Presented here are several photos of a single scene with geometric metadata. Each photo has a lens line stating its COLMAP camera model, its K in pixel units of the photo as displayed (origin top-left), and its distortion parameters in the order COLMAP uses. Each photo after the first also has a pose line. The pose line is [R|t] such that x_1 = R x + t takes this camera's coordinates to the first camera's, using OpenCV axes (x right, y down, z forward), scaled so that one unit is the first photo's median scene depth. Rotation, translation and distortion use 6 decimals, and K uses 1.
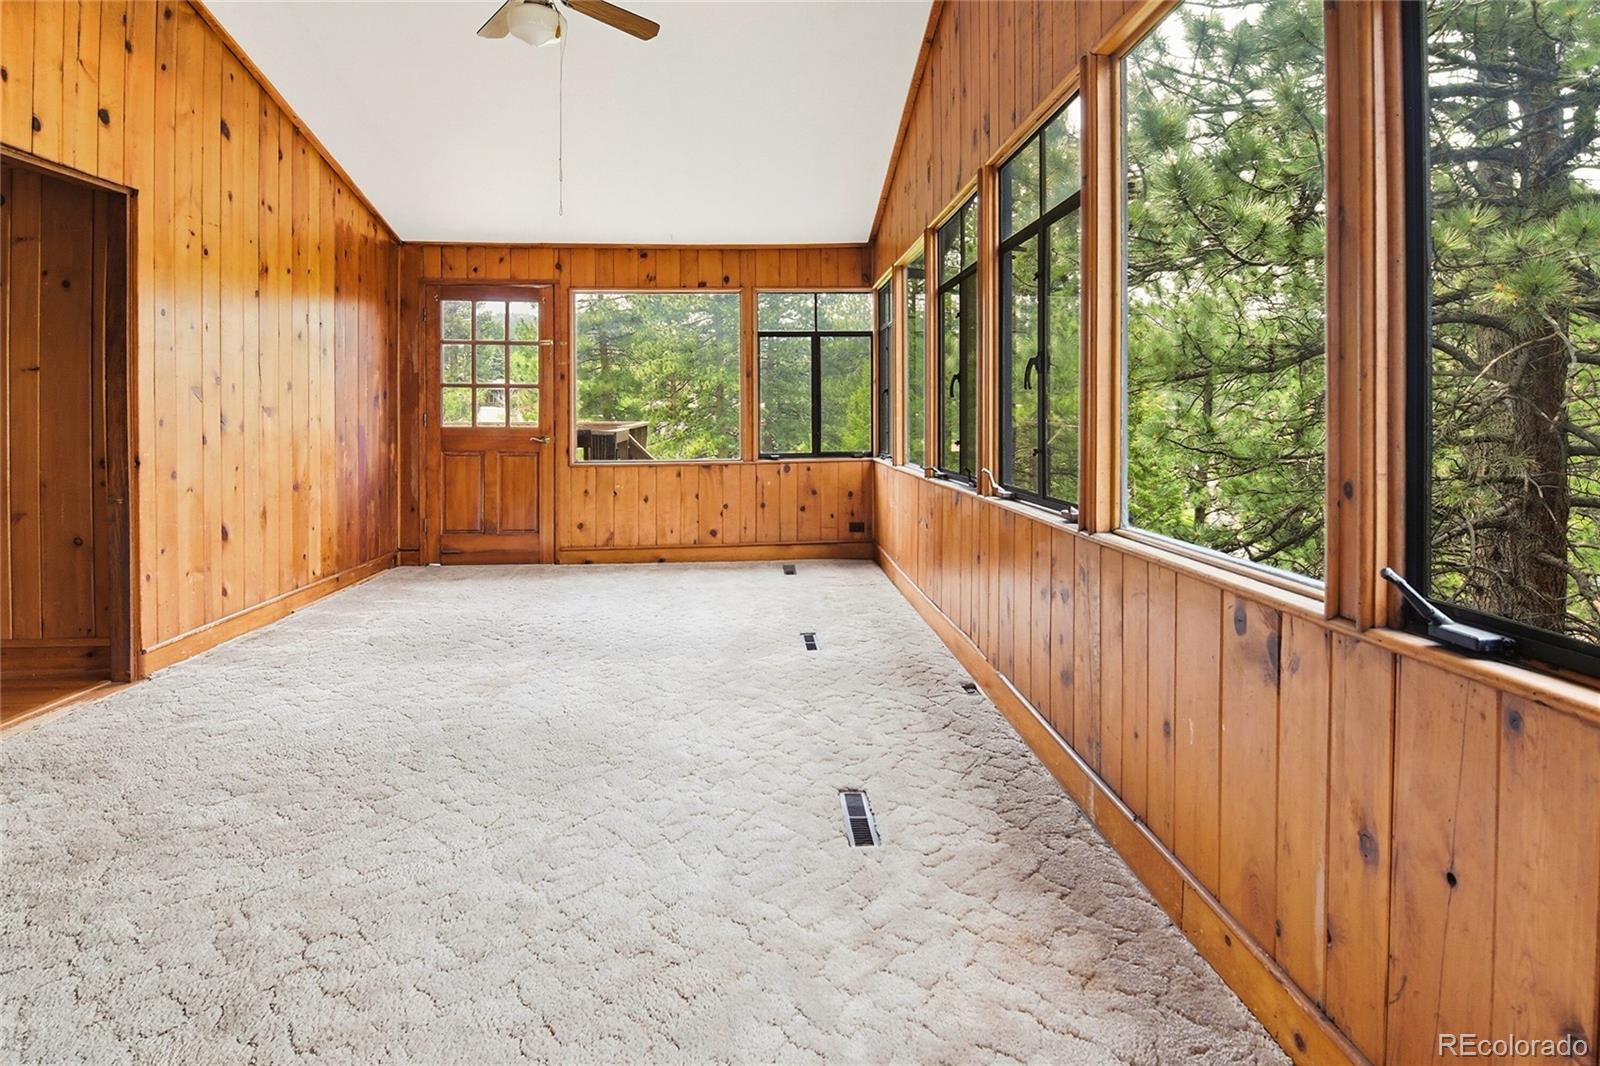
lens RADIAL K [[846.0, 0, 798.4], [0, 846.0, 426.3], [0, 0, 1]] dist [-0.018246, -0.001483]
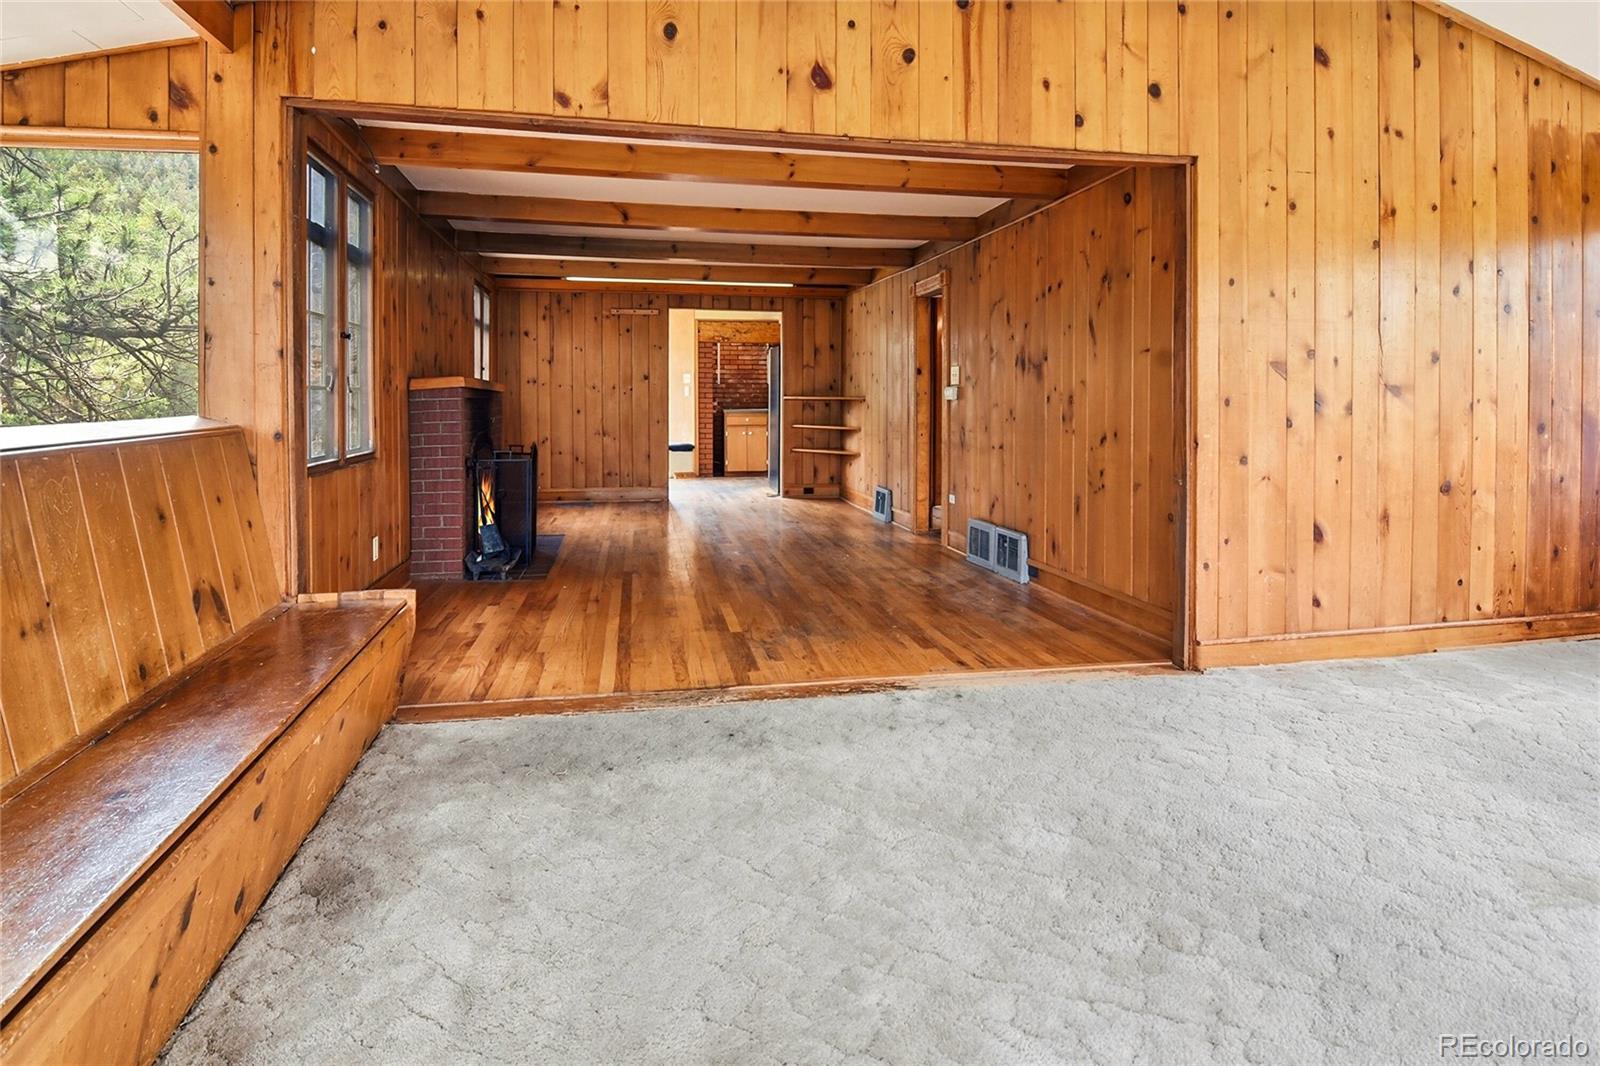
lens RADIAL K [[846.0, 0, 773.2], [0, 846.0, 407.0], [0, 0, 1]] dist [-0.018246, -0.001483]
pose [[0.142308, 0.017953, -0.989660, 0.077737], [-0.019587, 0.999691, 0.015319, -0.002976], [0.989629, 0.017204, 0.142616, 0.336605]]
